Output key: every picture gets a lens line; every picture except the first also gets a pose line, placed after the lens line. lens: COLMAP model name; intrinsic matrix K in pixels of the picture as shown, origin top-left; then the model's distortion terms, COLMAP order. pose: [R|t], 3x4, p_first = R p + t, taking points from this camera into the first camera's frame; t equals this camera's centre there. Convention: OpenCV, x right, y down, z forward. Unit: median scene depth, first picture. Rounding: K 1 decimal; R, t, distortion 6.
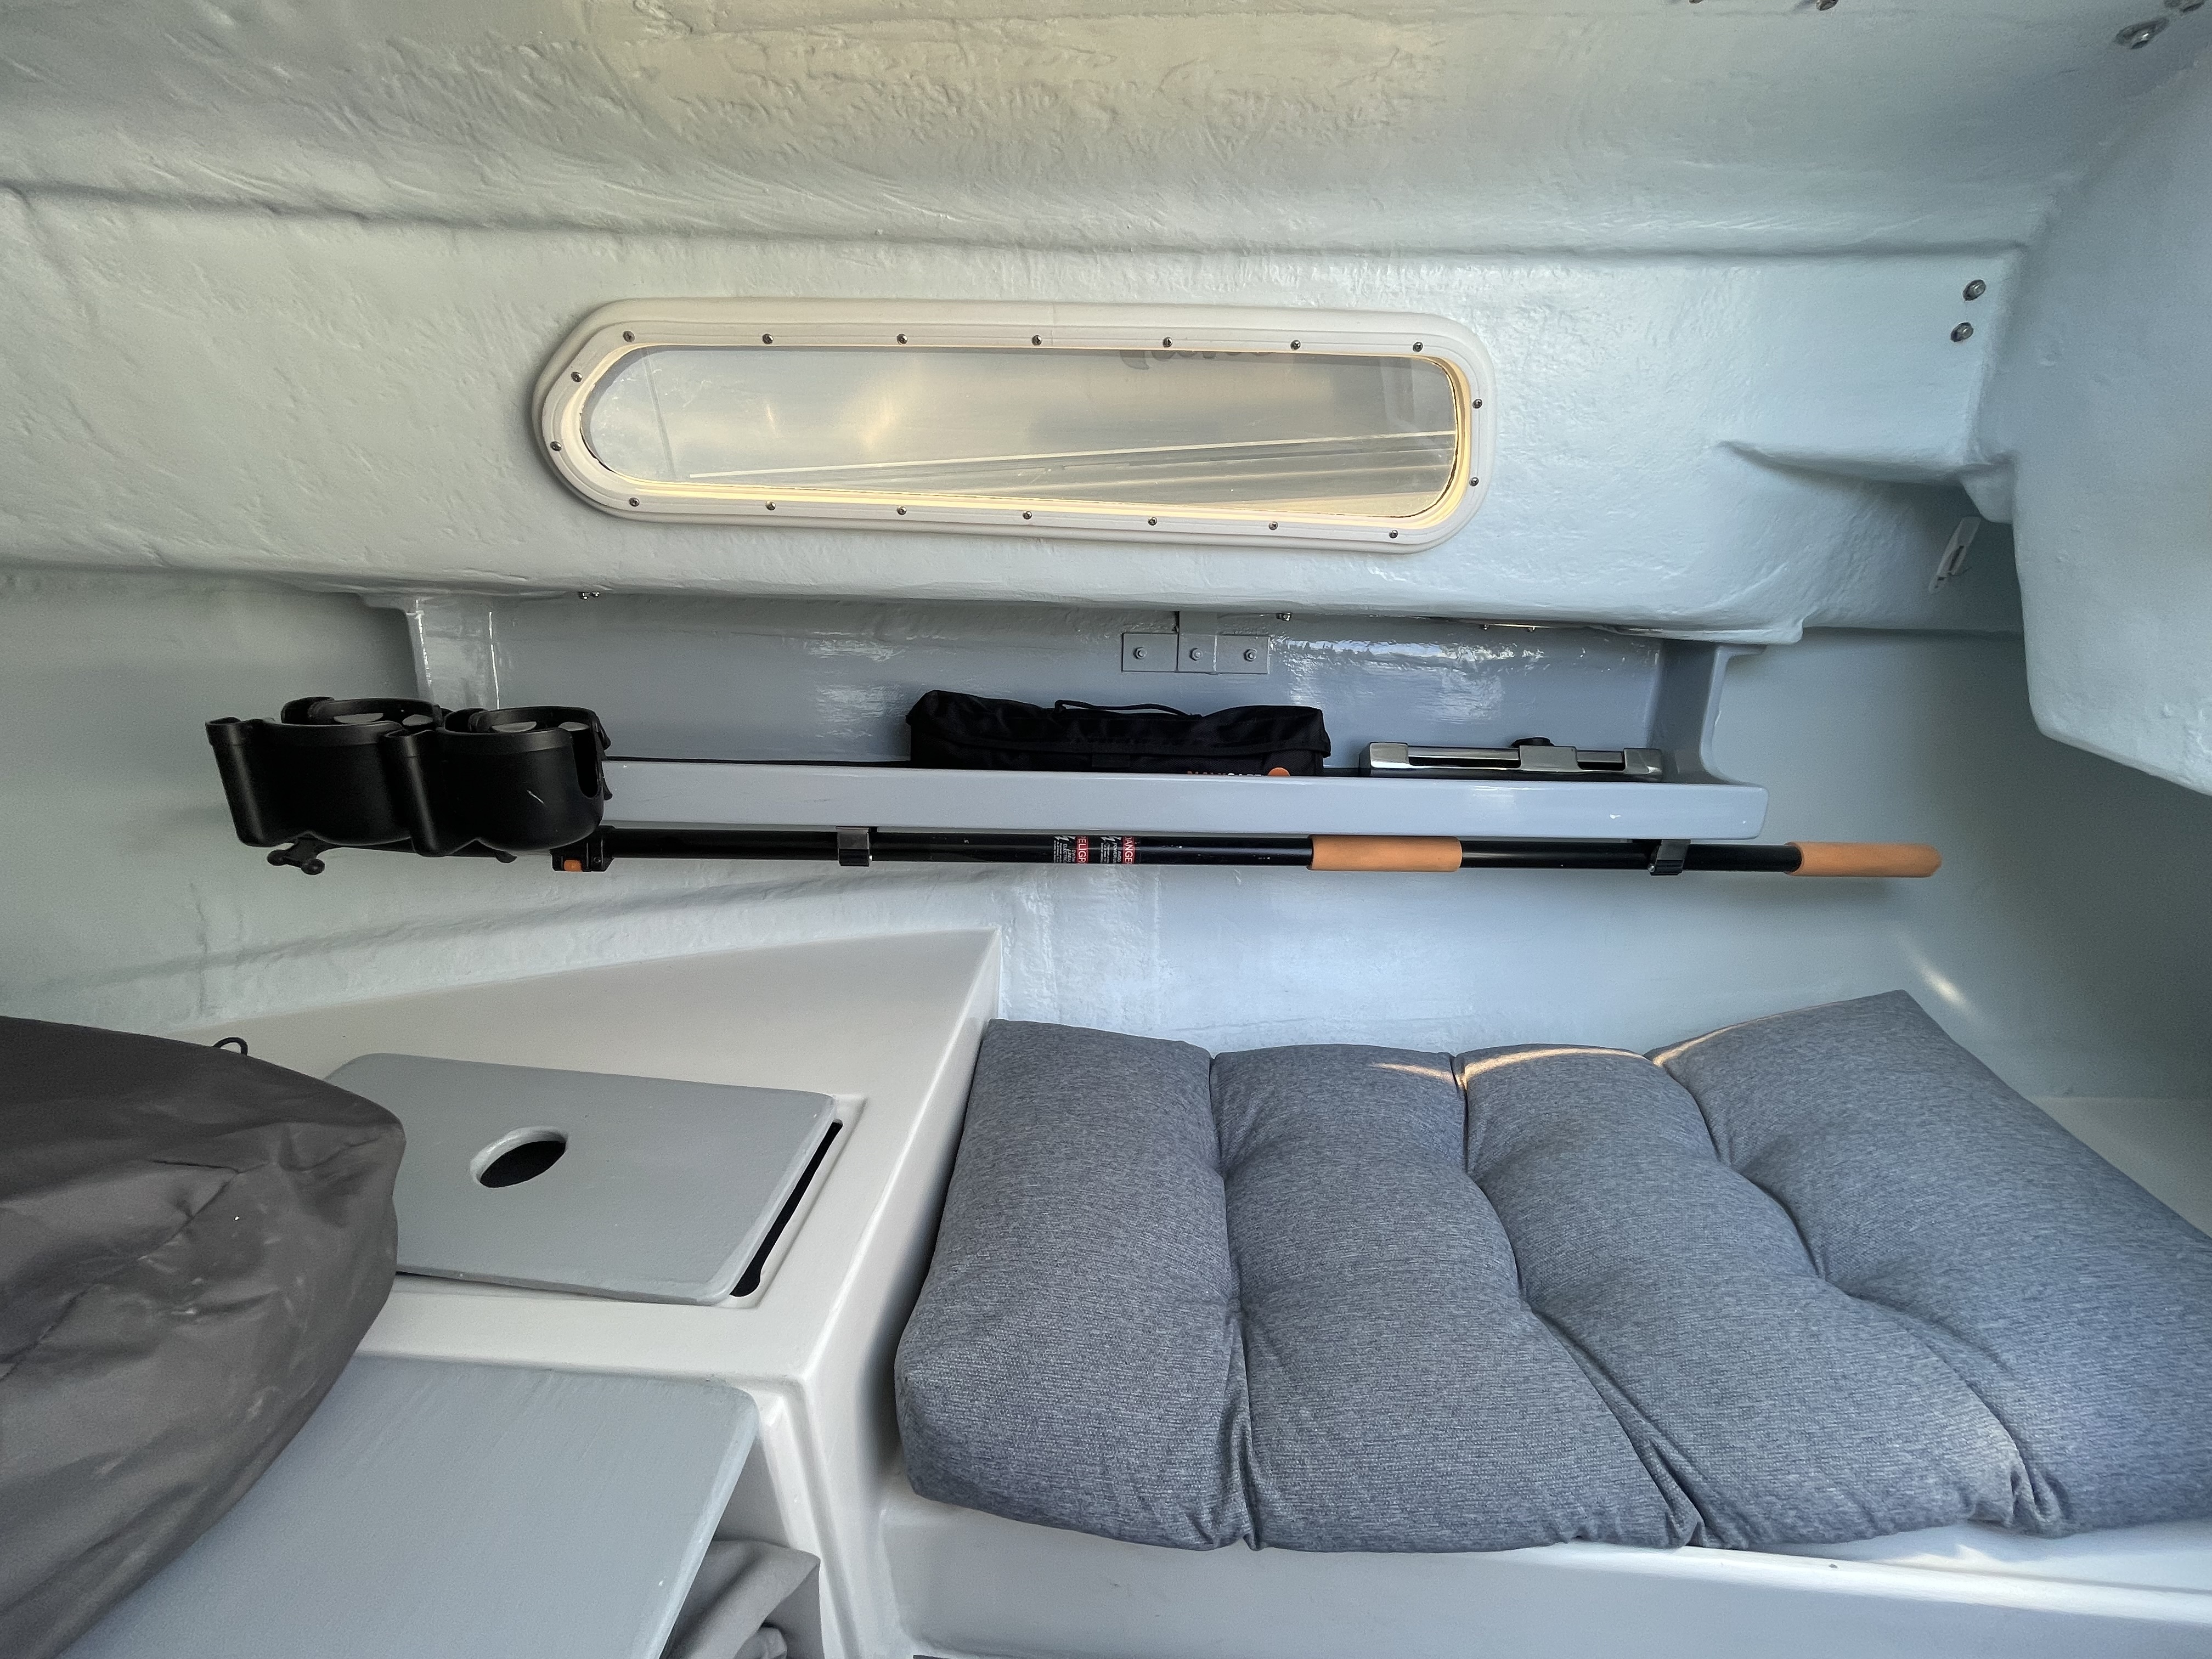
lens RADIAL K [[898.6, 0, 1106.1], [0, 898.6, 825.3], [0, 0, 1]] dist [-0.003424, -0.000058]
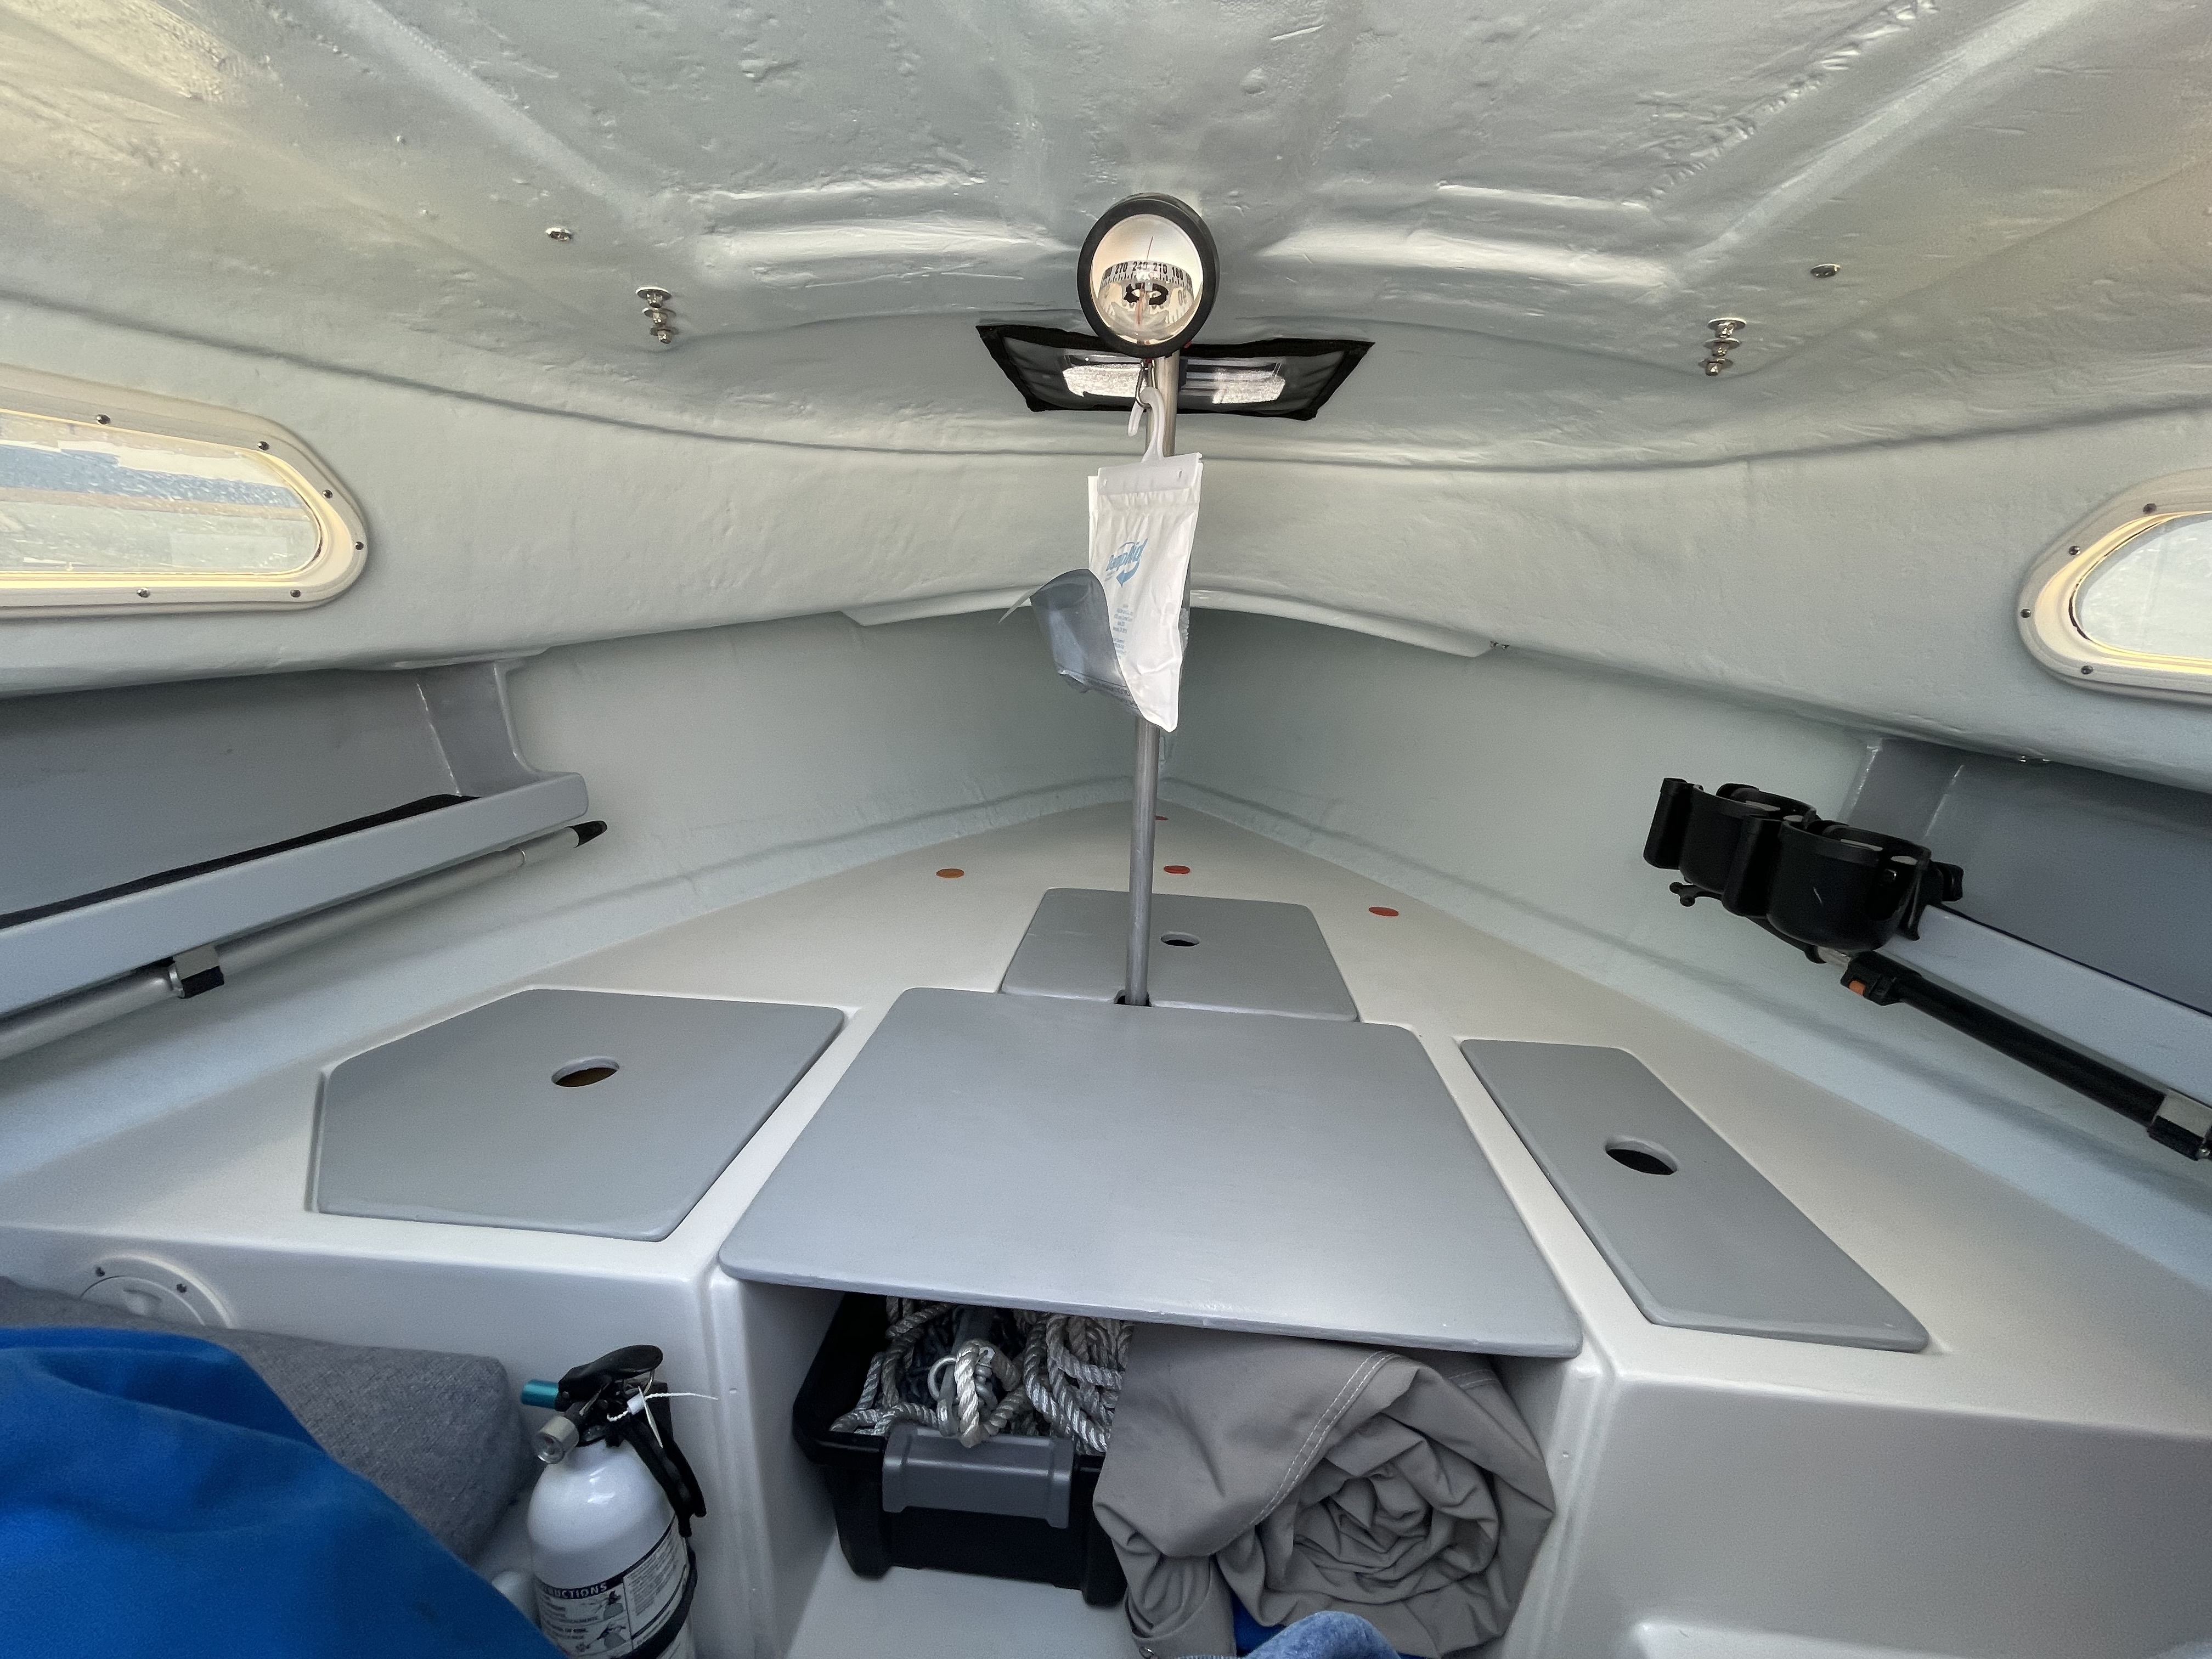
lens RADIAL K [[898.6, 0, 1102.0], [0, 898.6, 827.3], [0, 0, 1]] dist [-0.003424, -0.000058]
pose [[0.006724, 0.248316, -0.968656, 0.459668], [-0.417464, 0.880924, 0.222928, 0.017840], [0.908668, 0.402880, 0.109587, -0.001779]]
